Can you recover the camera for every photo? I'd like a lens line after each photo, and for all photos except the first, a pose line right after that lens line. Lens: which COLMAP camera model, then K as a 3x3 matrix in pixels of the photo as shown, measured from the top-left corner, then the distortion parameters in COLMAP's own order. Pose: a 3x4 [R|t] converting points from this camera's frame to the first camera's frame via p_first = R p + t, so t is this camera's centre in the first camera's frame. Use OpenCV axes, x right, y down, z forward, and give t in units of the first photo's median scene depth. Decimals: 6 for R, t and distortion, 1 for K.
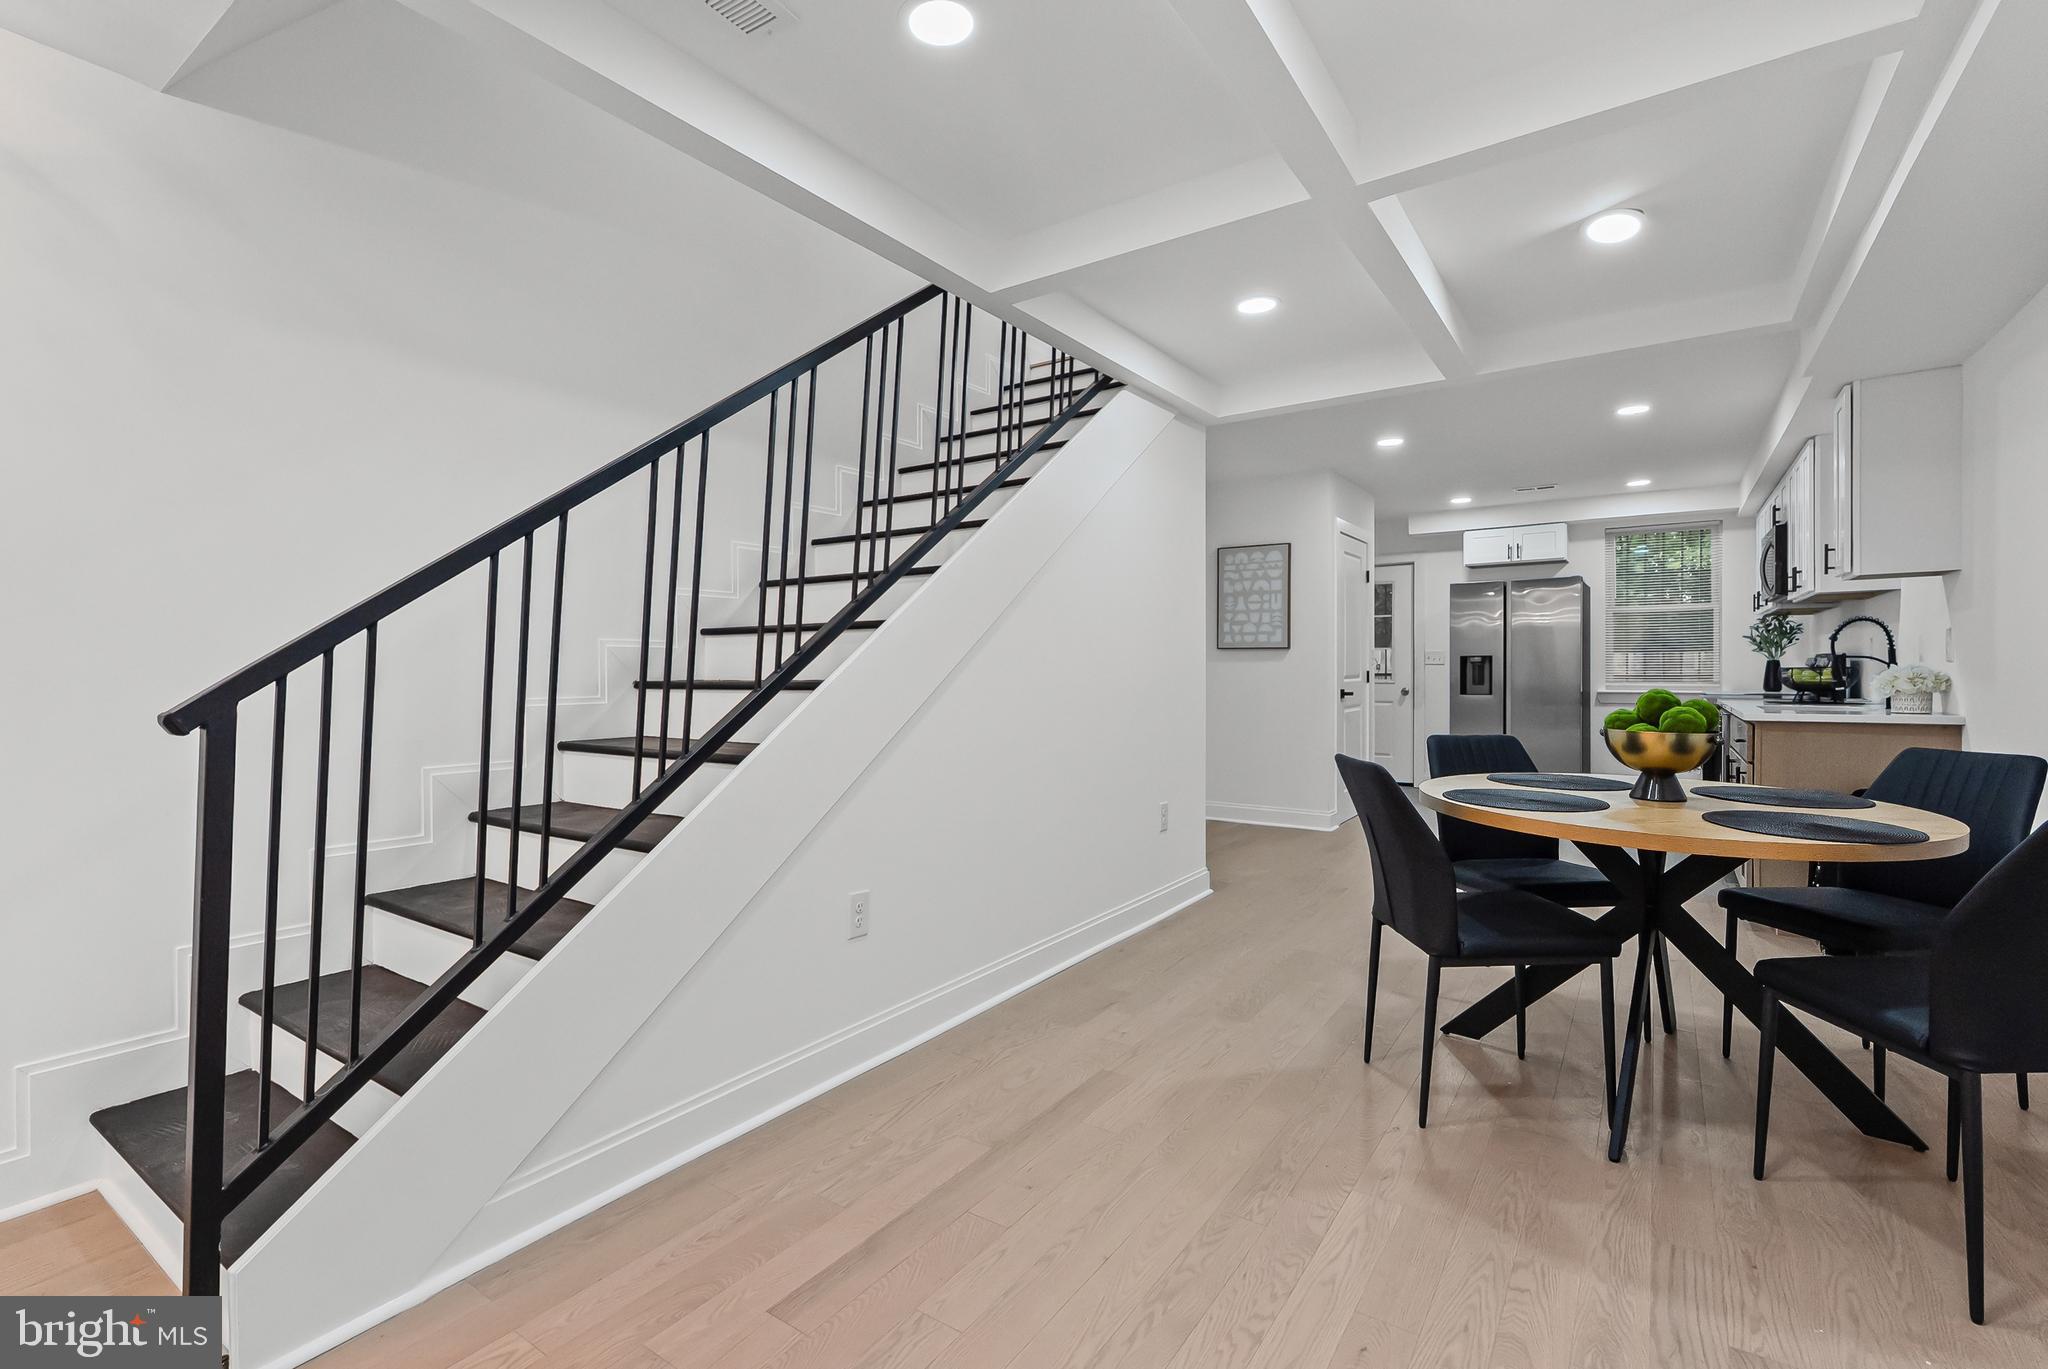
lens RADIAL K [[928.3, 0, 997.7], [0, 928.3, 699.8], [0, 0, 1]] dist [0.002202, 0.000284]
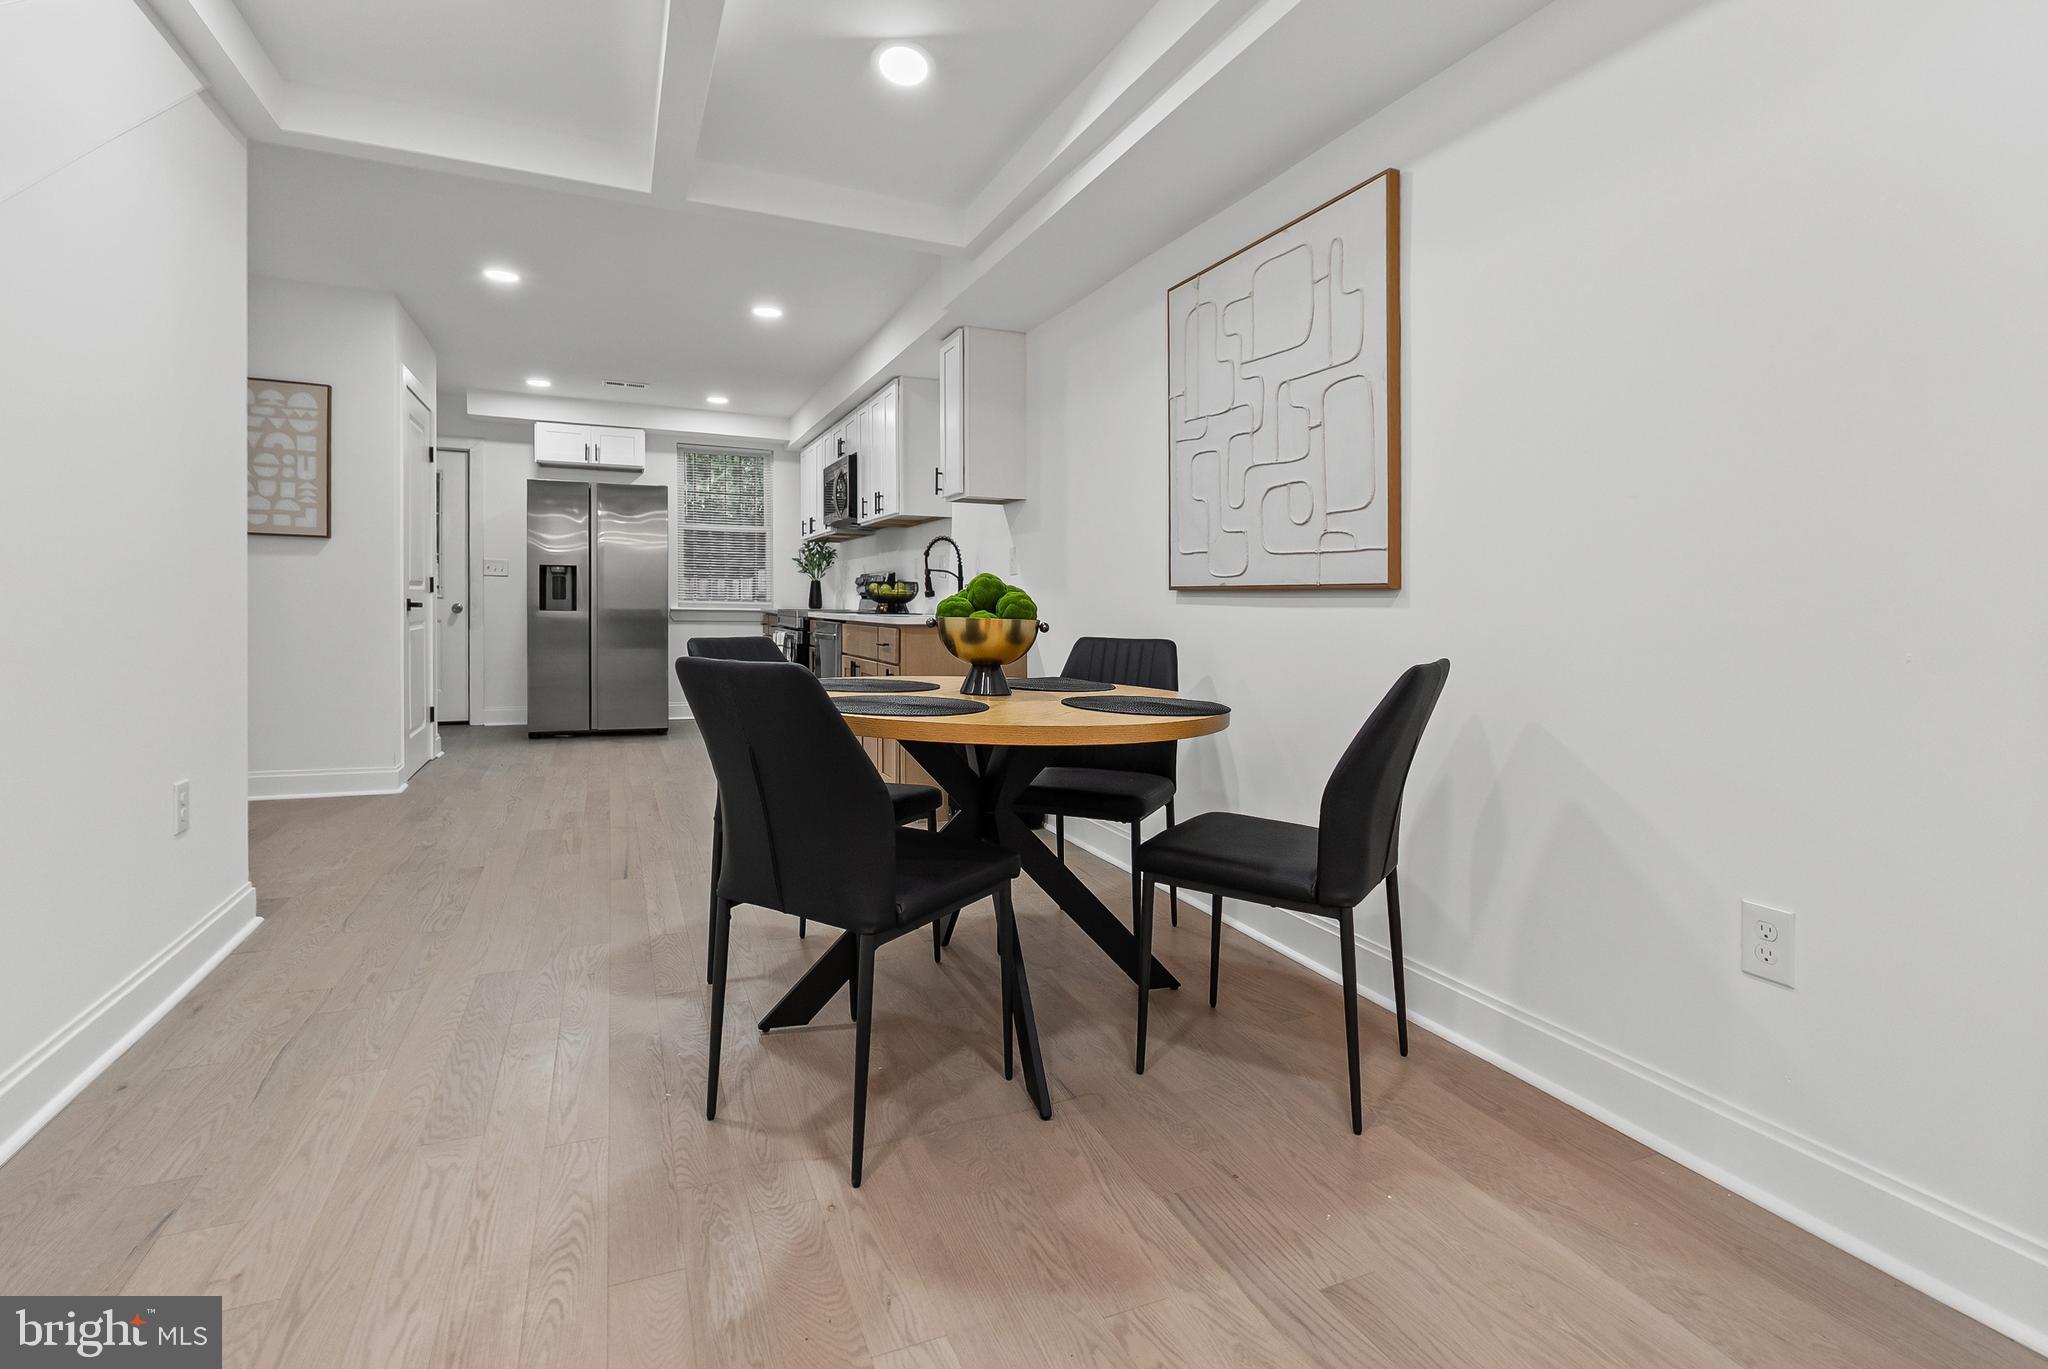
lens RADIAL K [[970.5, 0, 1035.0], [0, 970.5, 617.2], [0, 0, 1]] dist [-0.004132, -0.002107]
pose [[0.516254, 0.004172, 0.856426, -0.045356], [0.008832, 0.999909, -0.010195, 0.022453], [-0.856390, 0.012827, 0.516170, 0.249928]]
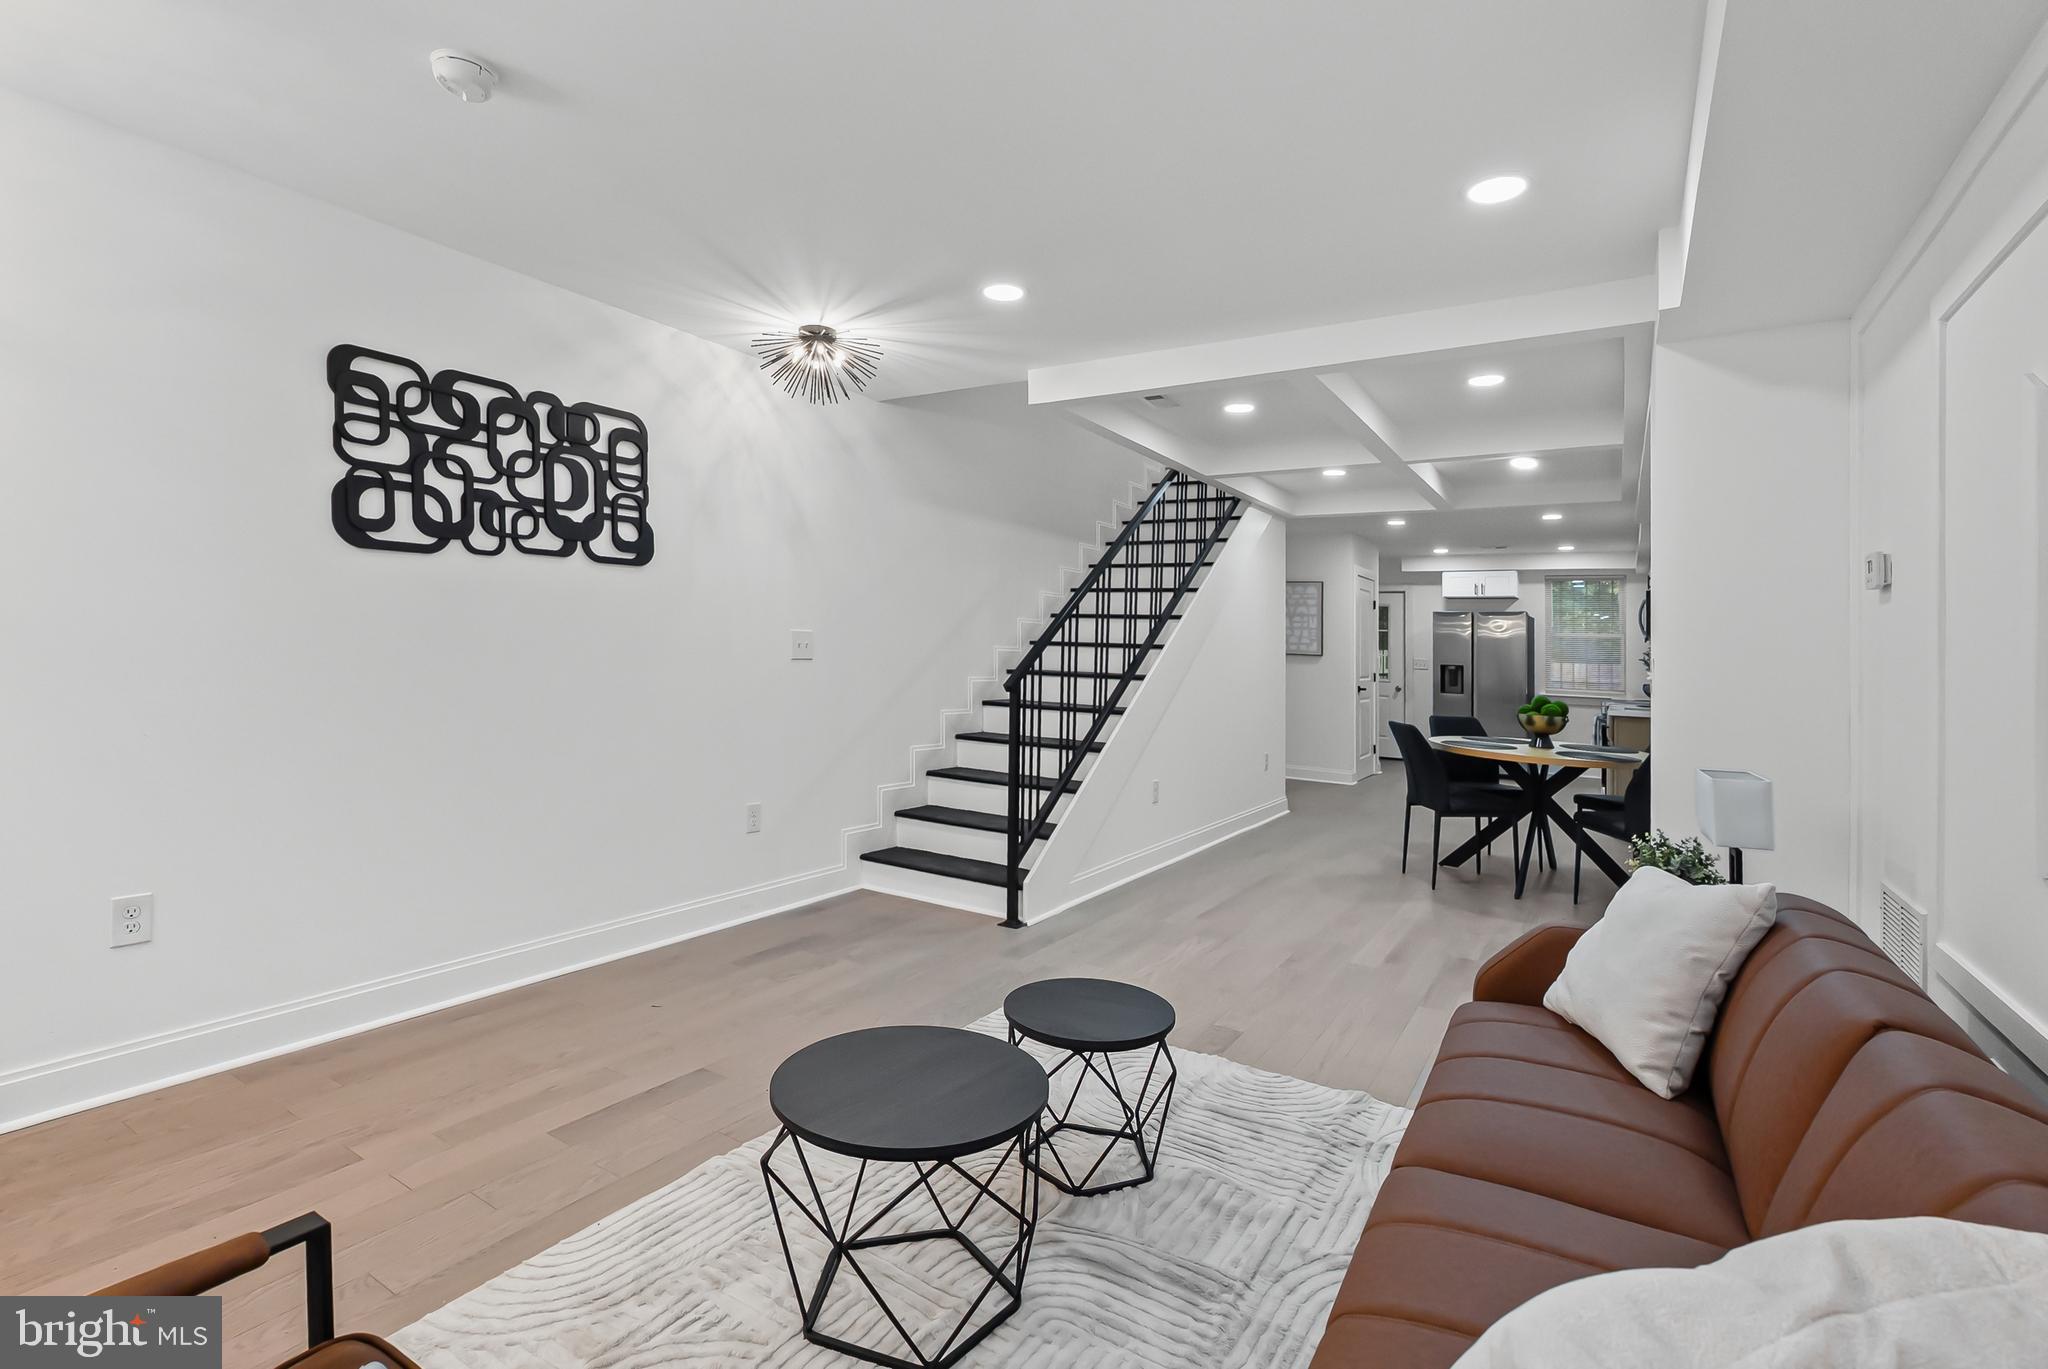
lens RADIAL K [[970.5, 0, 1002.7], [0, 970.5, 641.0], [0, 0, 1]] dist [-0.004132, -0.002107]
pose [[0.997865, 0.042379, 0.049698, -0.342855], [-0.040392, 0.998369, -0.040337, 0.001928], [-0.051326, 0.038243, 0.997949, -0.622927]]
